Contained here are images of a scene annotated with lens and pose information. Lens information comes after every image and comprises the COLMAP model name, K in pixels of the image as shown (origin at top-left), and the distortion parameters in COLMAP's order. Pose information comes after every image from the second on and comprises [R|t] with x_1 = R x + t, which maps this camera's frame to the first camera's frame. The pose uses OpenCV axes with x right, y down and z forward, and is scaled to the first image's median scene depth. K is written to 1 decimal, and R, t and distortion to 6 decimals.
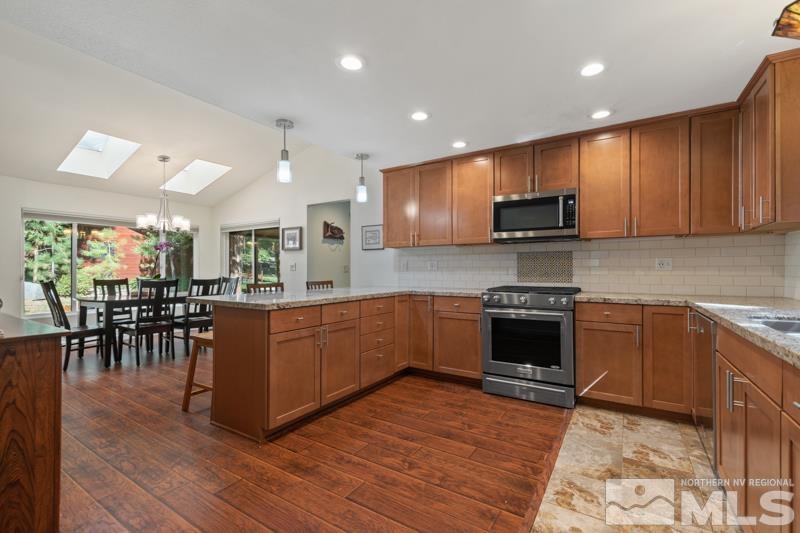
lens RADIAL K [[350.4, 0, 402.1], [0, 350.4, 270.3], [0, 0, 1]] dist [-0.002534, -0.000617]
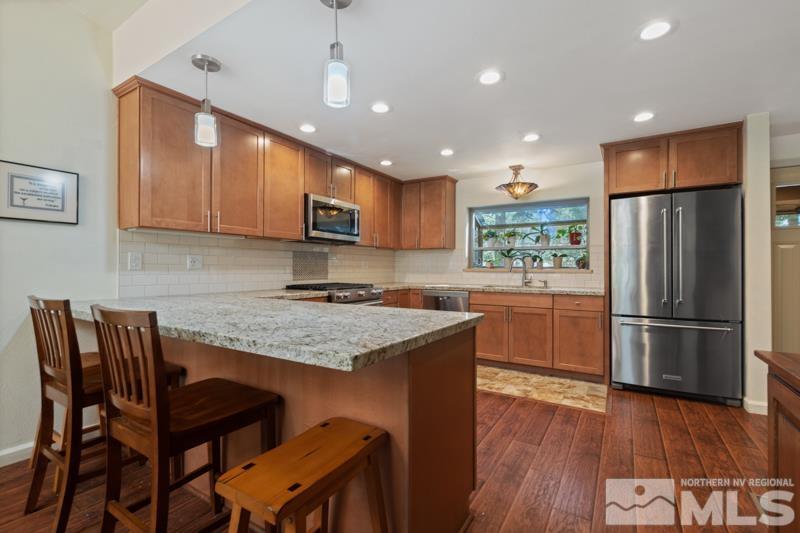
lens RADIAL K [[335.0, 0, 397.5], [0, 335.0, 276.1], [0, 0, 1]] dist [0.002077, 0.000041]
pose [[0.053453, -0.015889, 0.998444, -6.523858], [0.004287, 0.999868, 0.015682, 0.076071], [-0.998561, 0.003443, 0.053514, 6.836197]]
